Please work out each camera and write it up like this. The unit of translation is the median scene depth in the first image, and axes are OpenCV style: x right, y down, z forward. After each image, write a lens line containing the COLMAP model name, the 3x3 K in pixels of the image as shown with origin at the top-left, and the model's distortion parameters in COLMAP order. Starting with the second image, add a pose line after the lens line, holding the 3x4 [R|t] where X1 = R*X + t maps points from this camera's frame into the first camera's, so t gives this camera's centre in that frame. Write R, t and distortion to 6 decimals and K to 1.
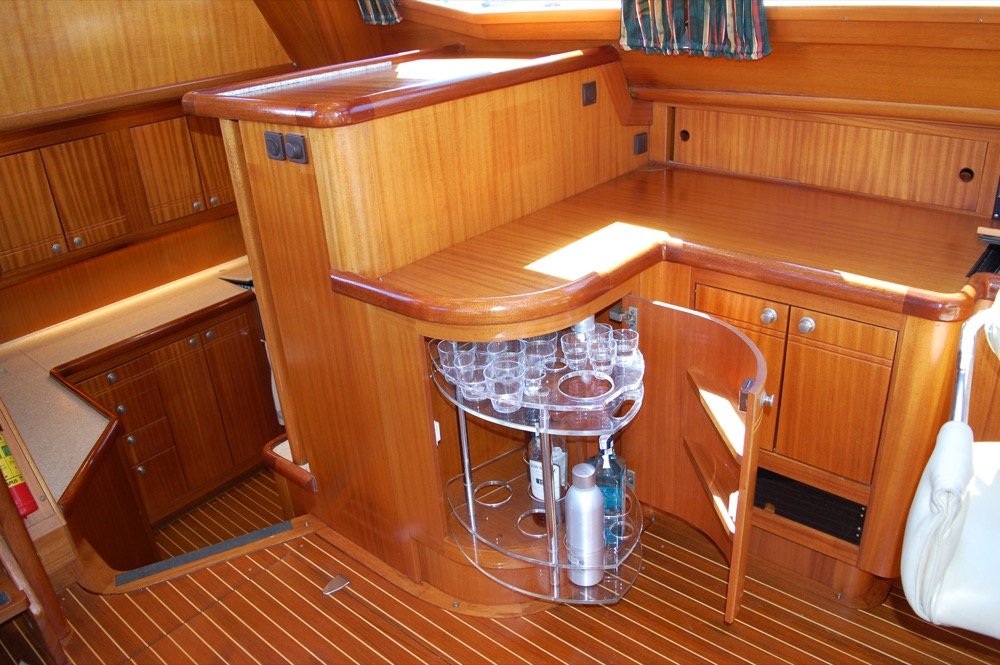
lens RADIAL K [[769.8, 0, 500.0], [0, 769.8, 332.5], [0, 0, 1]] dist [-0.072479, 0.000892]
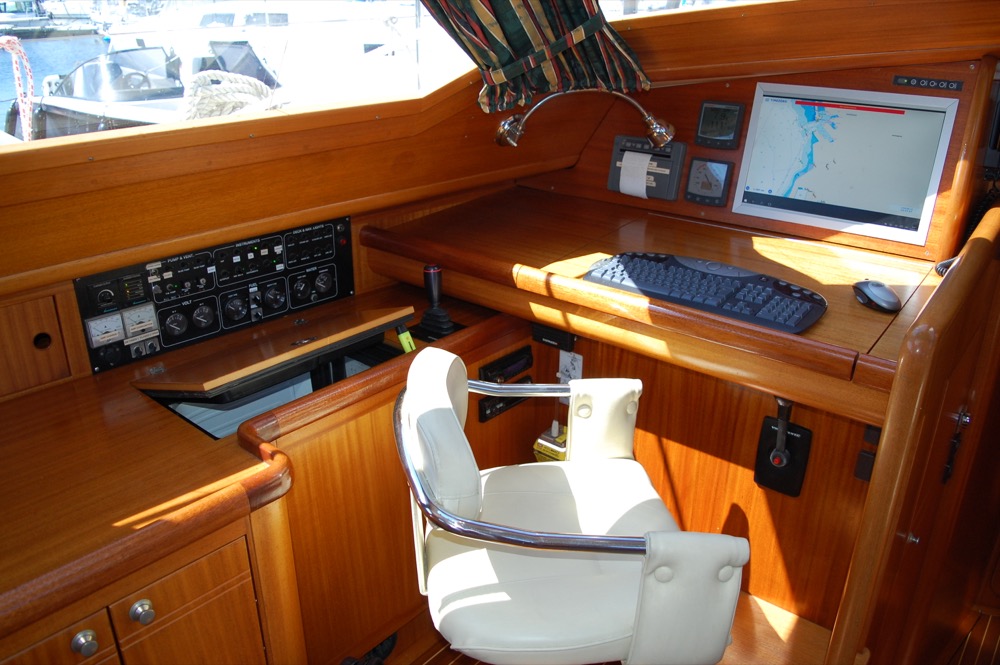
lens RADIAL K [[769.8, 0, 500.0], [0, 769.8, 332.5], [0, 0, 1]] dist [-0.072479, 0.000892]
pose [[-0.003181, -0.321106, 0.947038, -0.144122], [0.428750, 0.855141, 0.291388, -0.263320], [-0.903417, 0.406970, 0.134954, 0.484474]]
